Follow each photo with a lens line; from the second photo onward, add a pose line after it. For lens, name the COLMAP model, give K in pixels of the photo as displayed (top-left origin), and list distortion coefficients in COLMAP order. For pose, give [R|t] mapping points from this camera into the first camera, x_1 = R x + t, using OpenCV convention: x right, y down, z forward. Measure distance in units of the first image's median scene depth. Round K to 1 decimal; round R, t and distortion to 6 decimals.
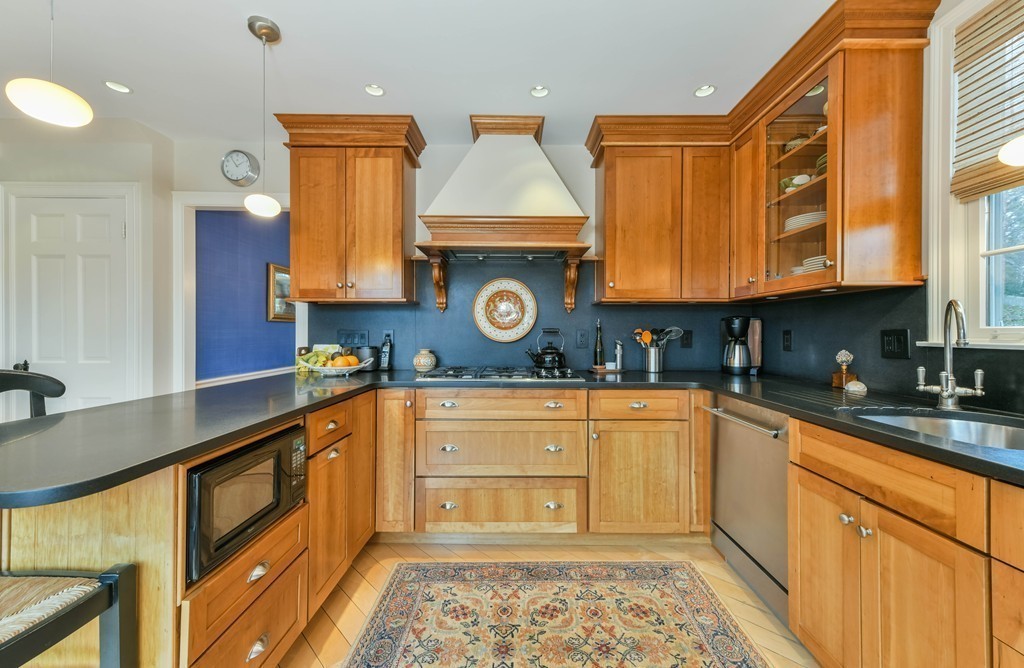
lens RADIAL K [[399.6, 0, 519.7], [0, 399.6, 332.5], [0, 0, 1]] dist [0.007081, -0.000687]
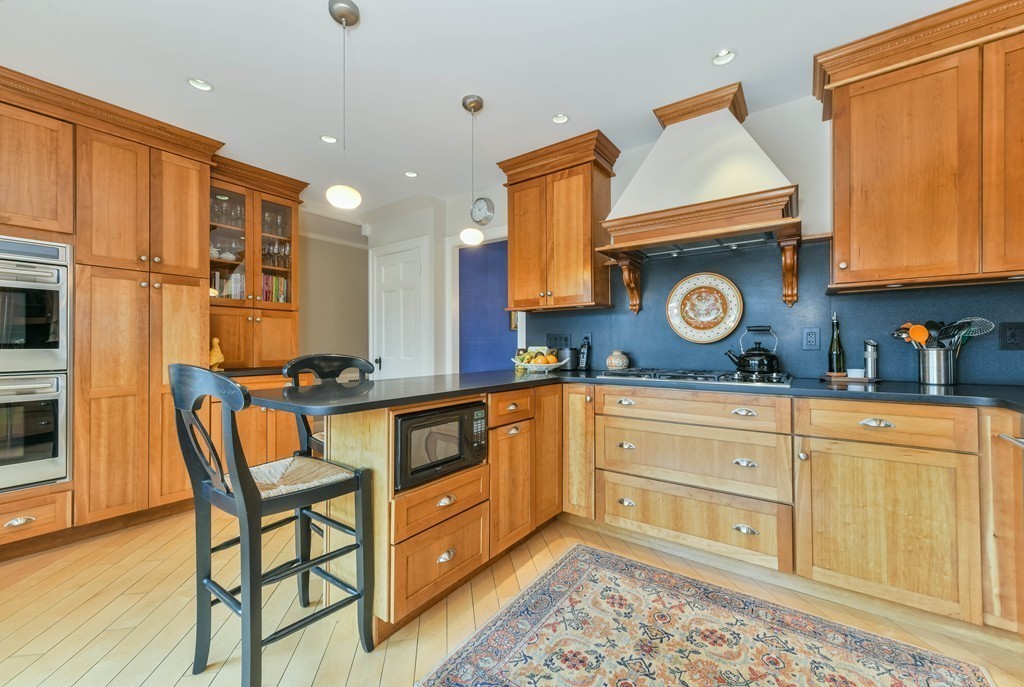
lens RADIAL K [[400.5, 0, 514.5], [0, 400.5, 341.1], [0, 0, 1]] dist [0.003918, 0.000093]
pose [[0.813732, -0.011599, -0.581124, 0.184593], [0.007096, 0.999925, -0.010021, 0.032523], [0.581197, 0.004031, 0.813753, 0.008688]]
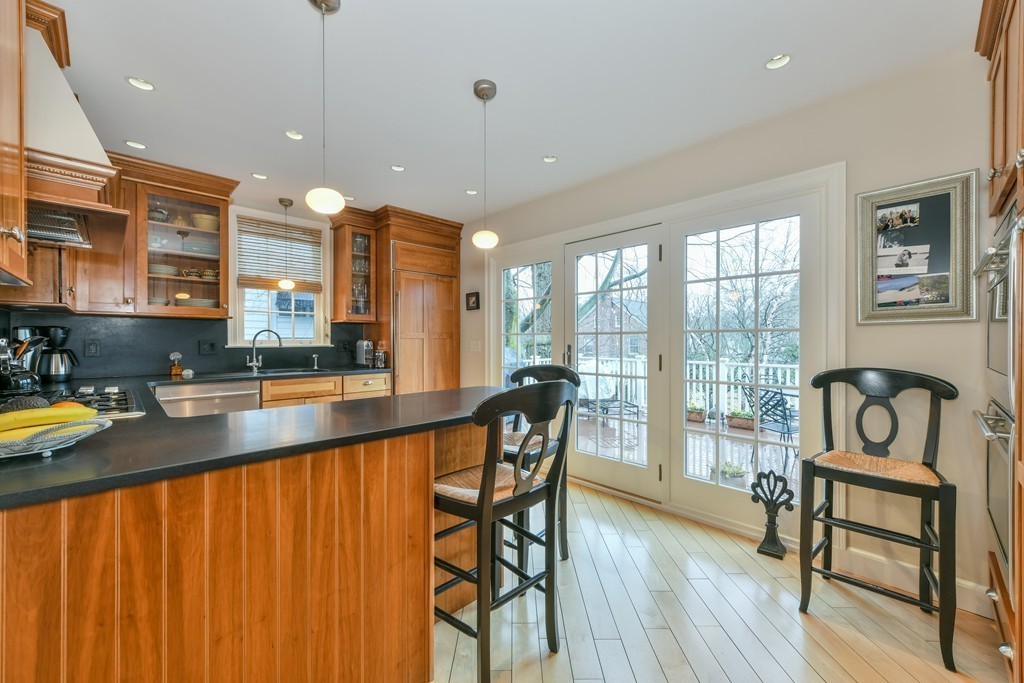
lens RADIAL K [[400.5, 0, 512.2], [0, 400.5, 341.8], [0, 0, 1]] dist [0.003918, 0.000093]
pose [[-0.702882, -0.006220, 0.711279, -1.250820], [-0.004360, 0.999981, 0.004436, -0.011895], [-0.711293, 0.000016, -0.702895, 1.070687]]
